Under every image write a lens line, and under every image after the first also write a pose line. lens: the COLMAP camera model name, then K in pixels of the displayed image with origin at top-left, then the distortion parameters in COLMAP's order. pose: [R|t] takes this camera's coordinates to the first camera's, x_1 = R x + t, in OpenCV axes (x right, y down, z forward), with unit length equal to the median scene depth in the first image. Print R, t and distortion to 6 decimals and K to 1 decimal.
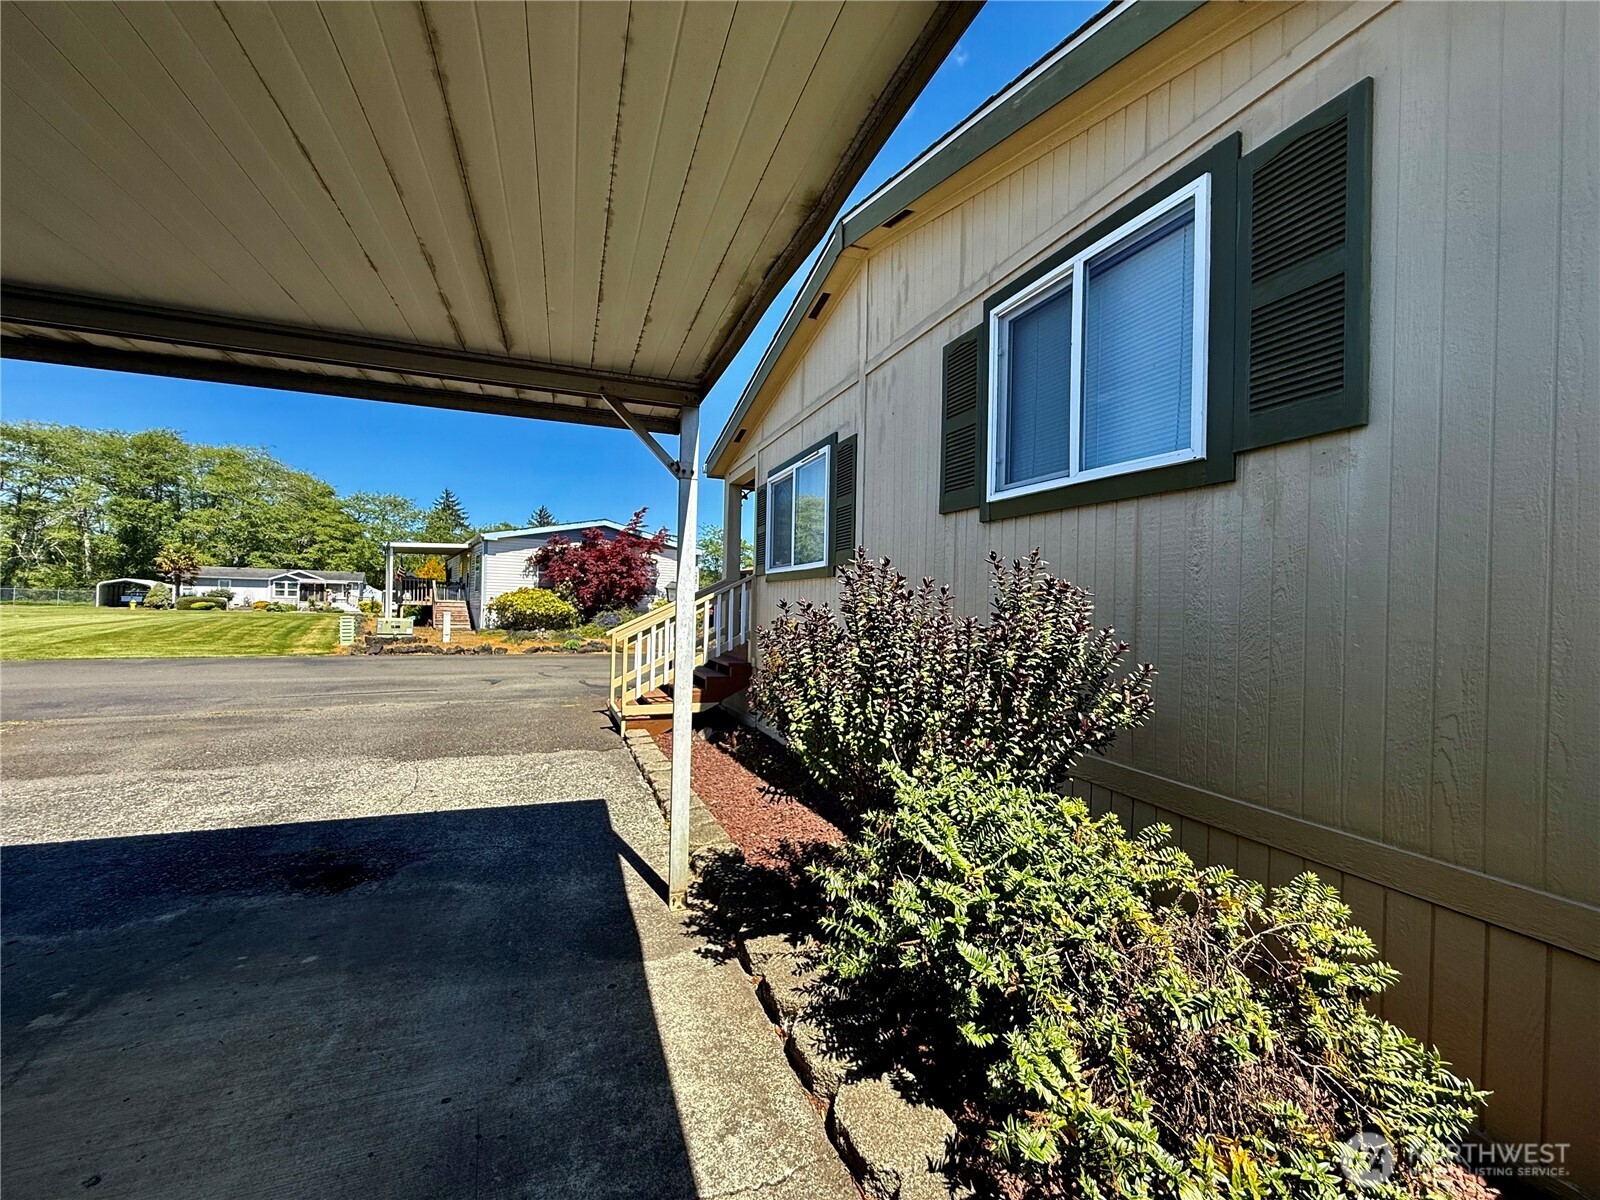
lens RADIAL K [[635.7, 0, 795.9], [0, 635.7, 600.0], [0, 0, 1]] dist [0.001689, -0.000146]
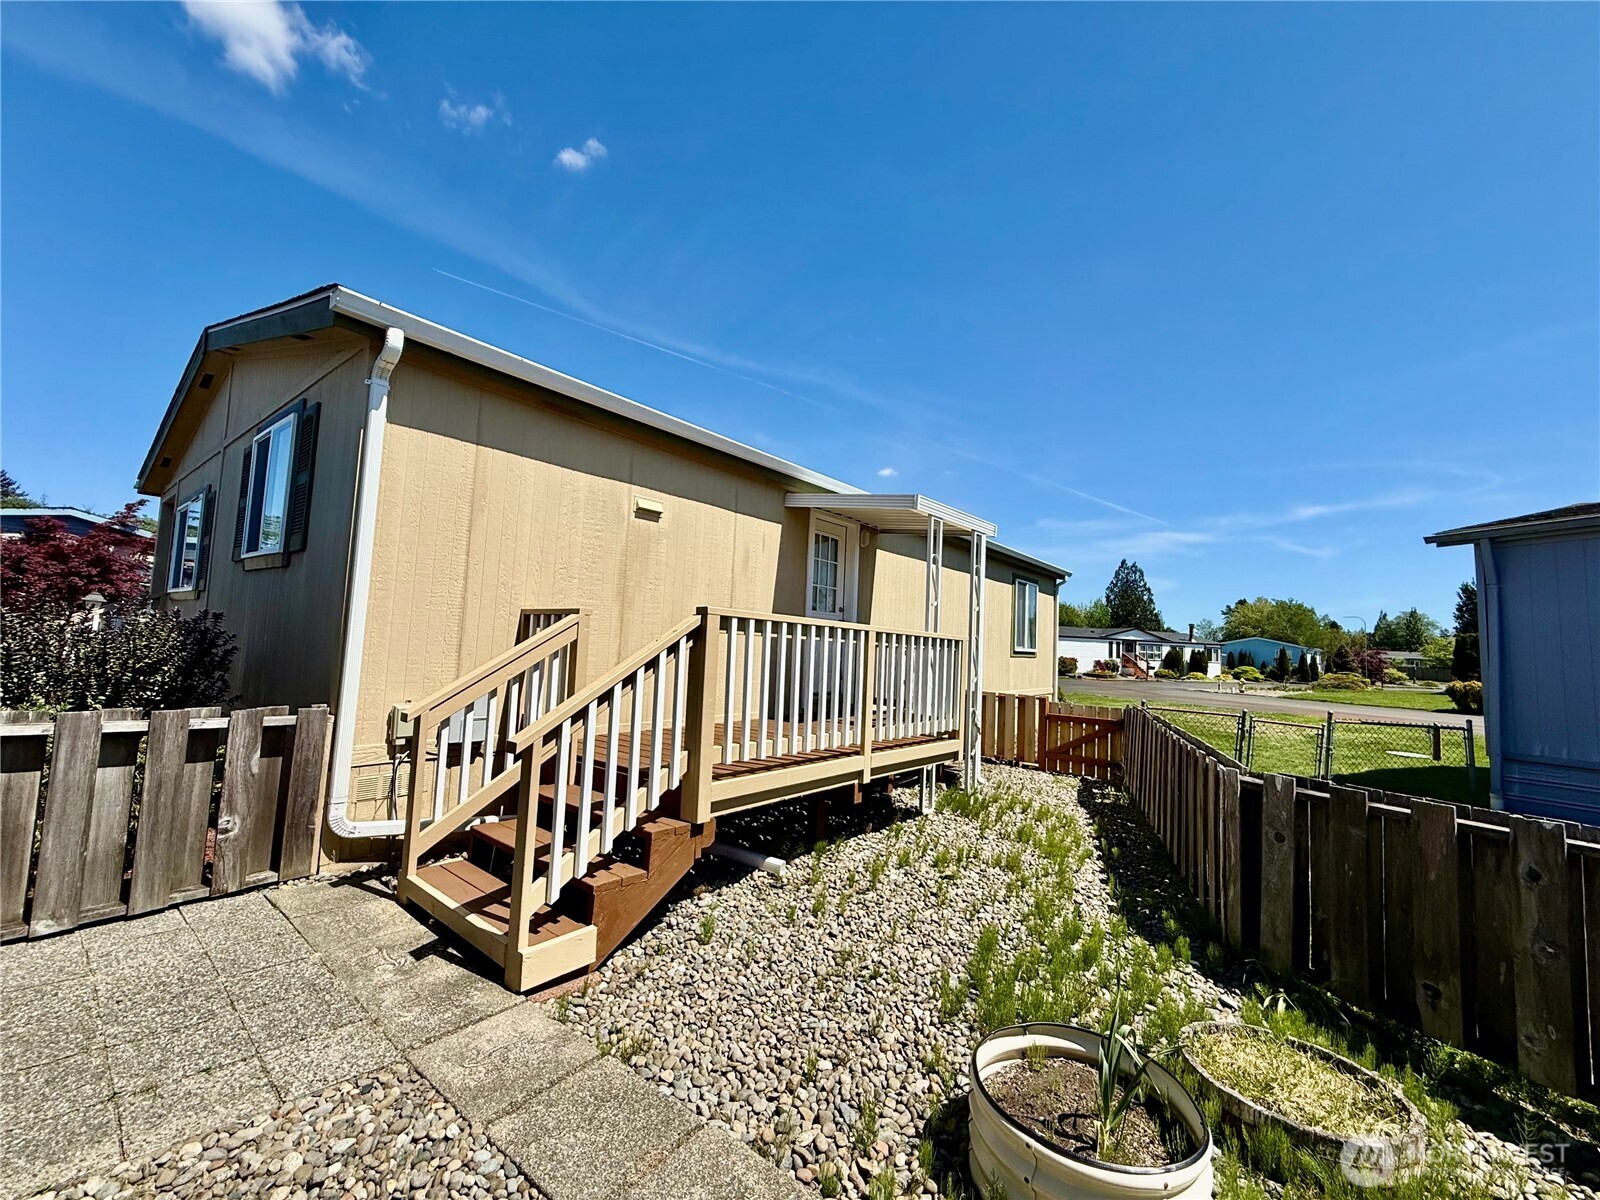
lens RADIAL K [[635.7, 0, 795.9], [0, 635.7, 600.0], [0, 0, 1]] dist [0.001689, -0.000146]
pose [[0.865526, 0.053007, 0.498052, 0.131824], [-0.032736, 0.998245, -0.049353, -0.003501], [-0.499794, 0.026412, 0.865742, -0.192617]]
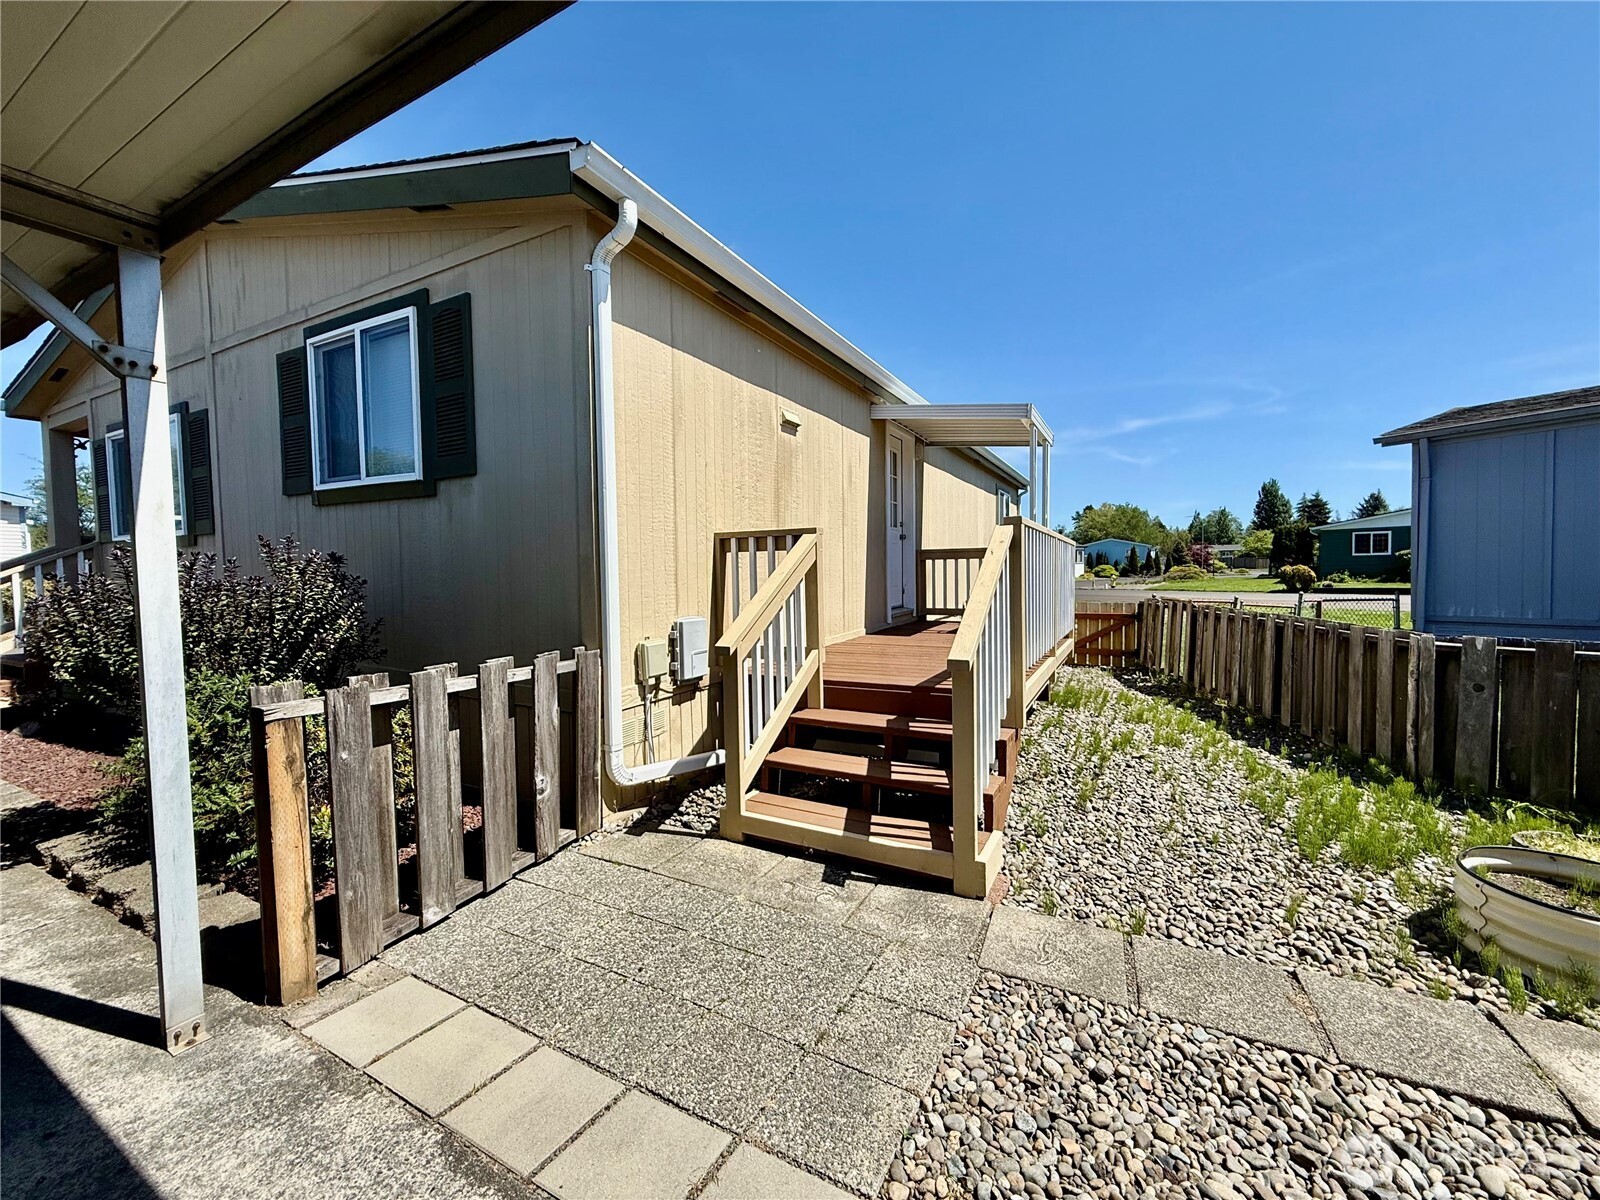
lens RADIAL K [[635.7, 0, 795.9], [0, 635.7, 600.0], [0, 0, 1]] dist [0.001689, -0.000146]
pose [[0.755918, -0.063562, 0.651574, 0.034109], [0.022508, 0.997211, 0.071166, -0.000286], [-0.654280, -0.039130, 0.755240, -0.117798]]
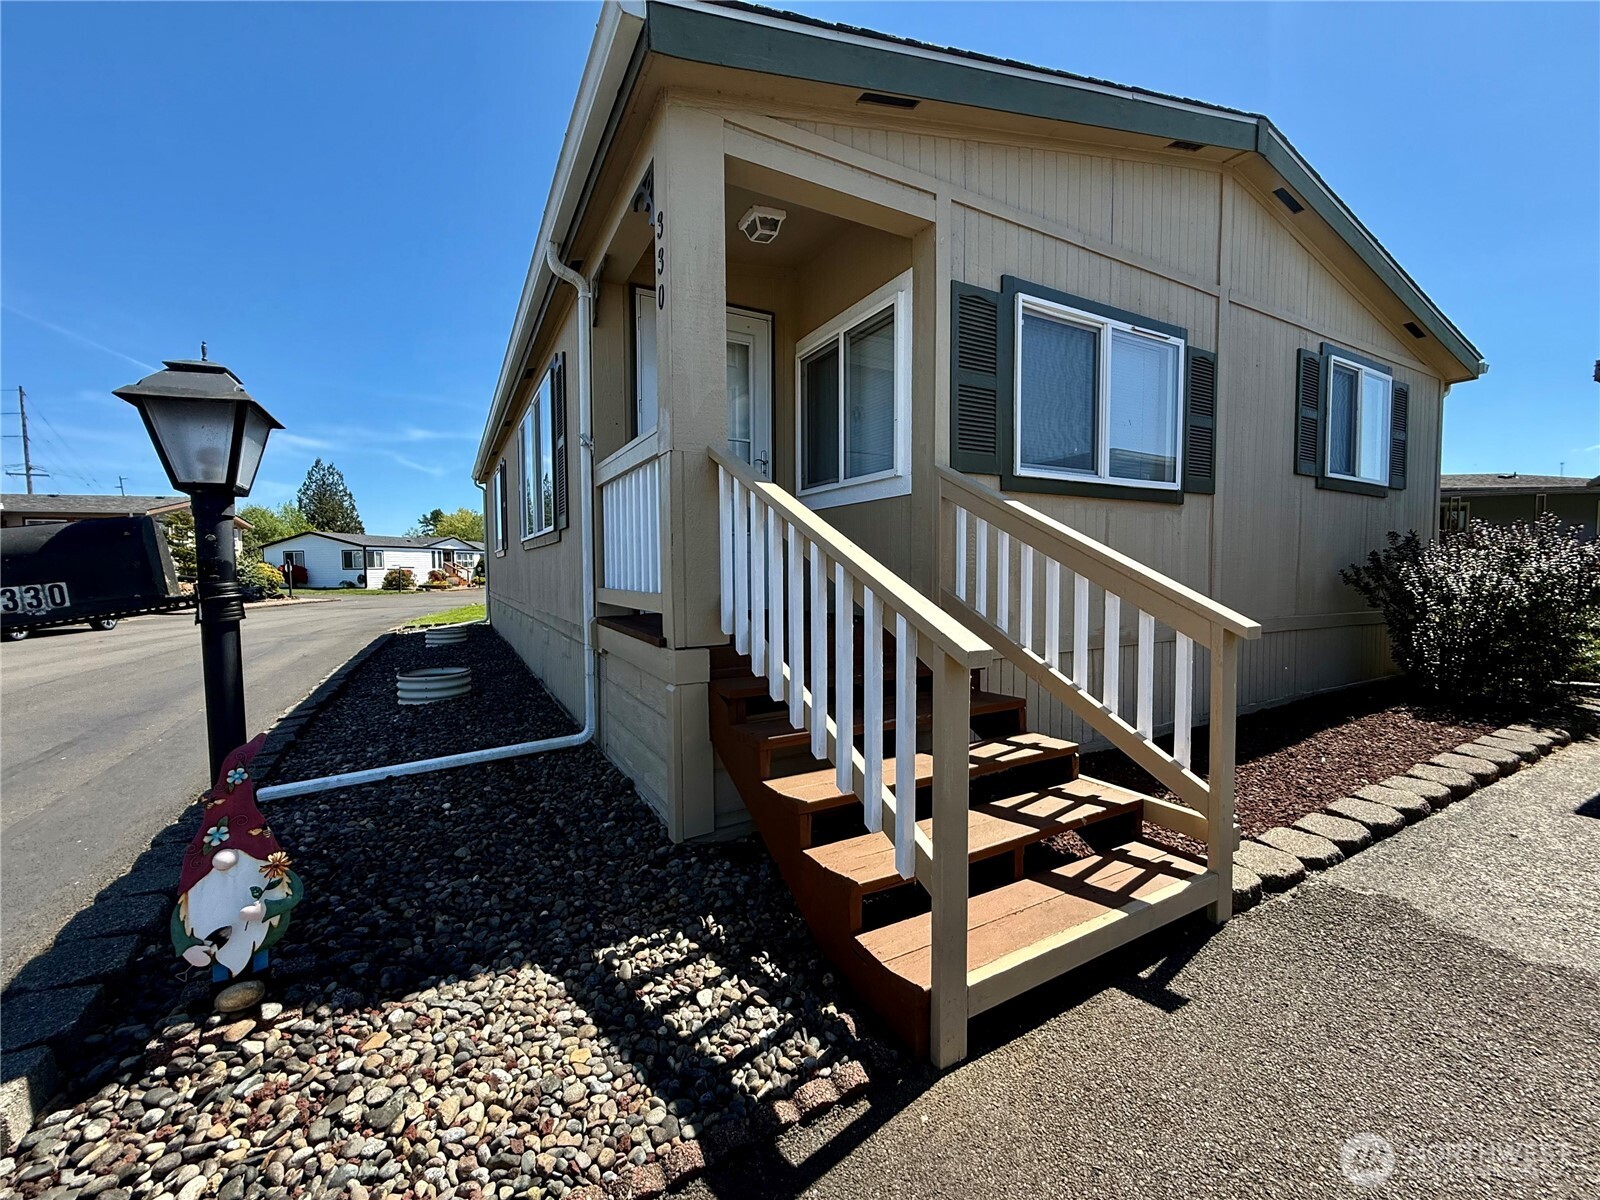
lens RADIAL K [[637.6, 0, 797.2], [0, 637.6, 599.0], [0, 0, 1]] dist [0.001273, -0.000005]
pose [[-0.137120, -0.066484, 0.988321, -0.210248], [-0.006058, 0.997783, 0.066279, 0.010572], [-0.990536, 0.003101, -0.137218, 0.475226]]
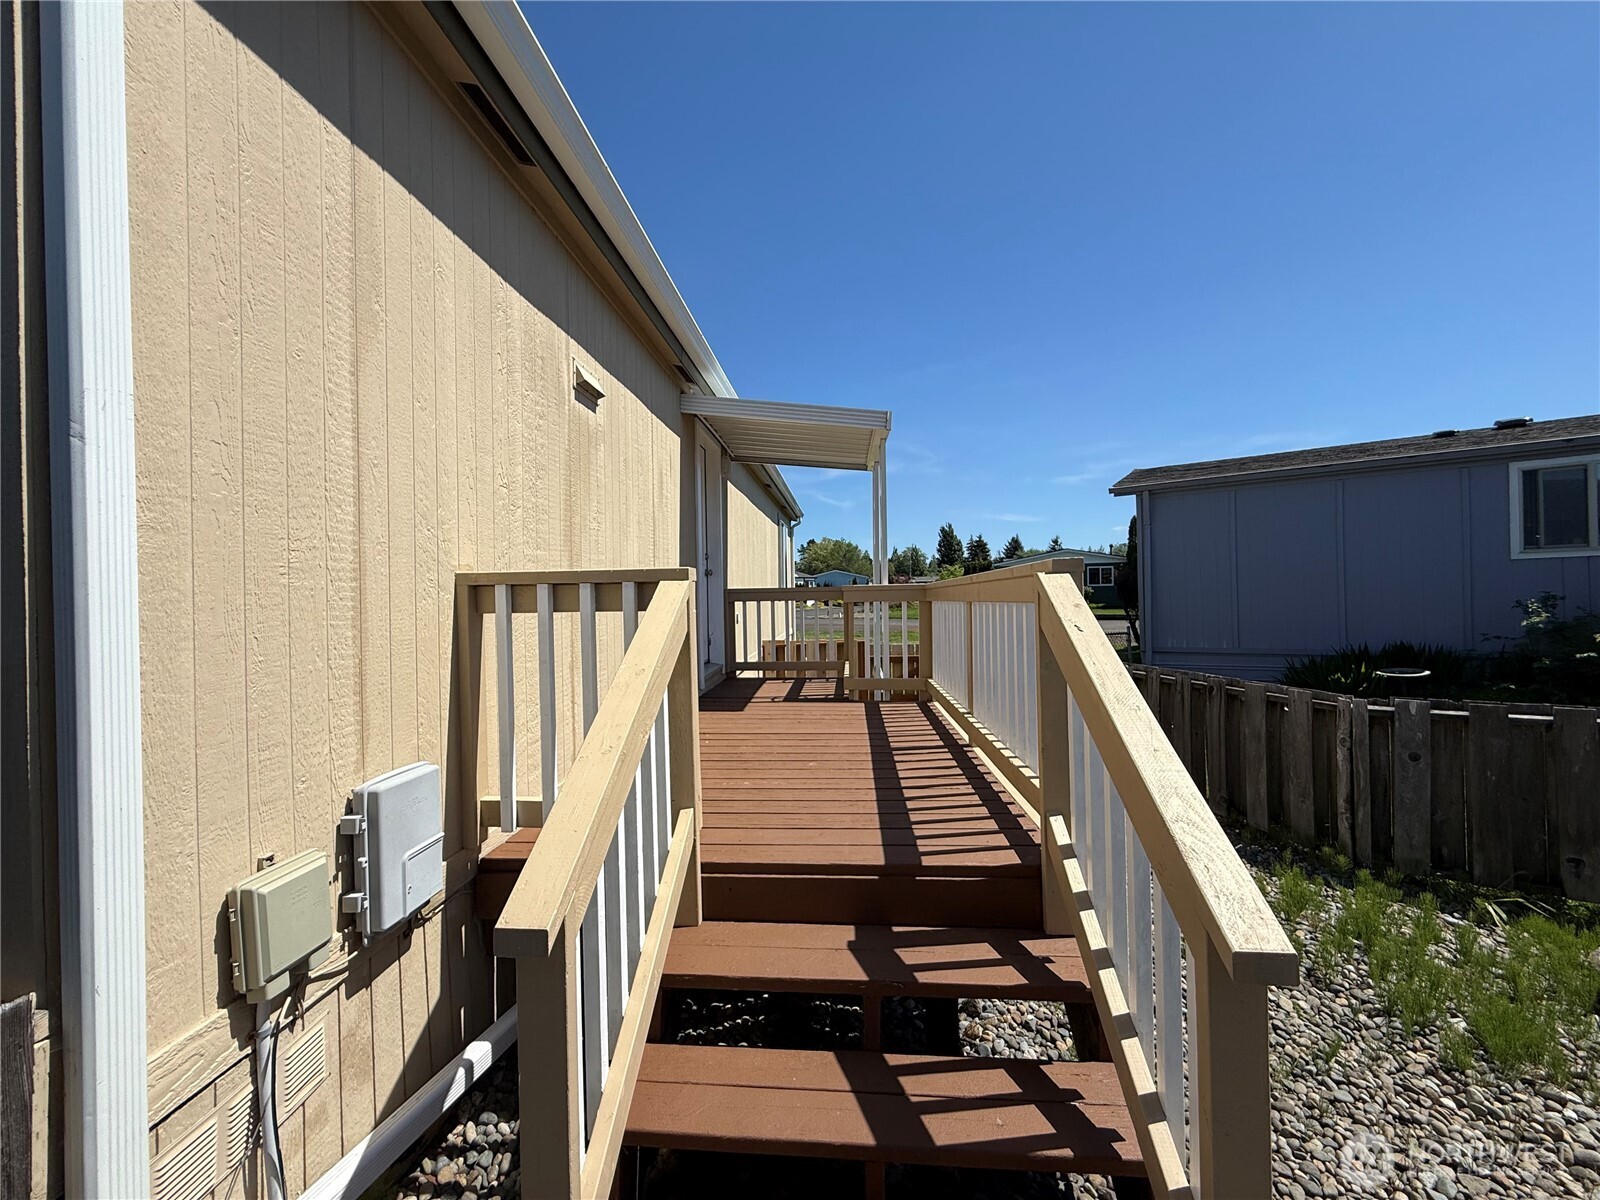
lens RADIAL K [[637.7, 0, 794.2], [0, 637.7, 600.8], [0, 0, 1]] dist [0.001695, 0.000226]
pose [[0.434948, -0.038097, 0.899650, 0.088345], [0.014159, 0.999270, 0.035470, -0.007090], [-0.900344, -0.002689, 0.435170, -0.025913]]
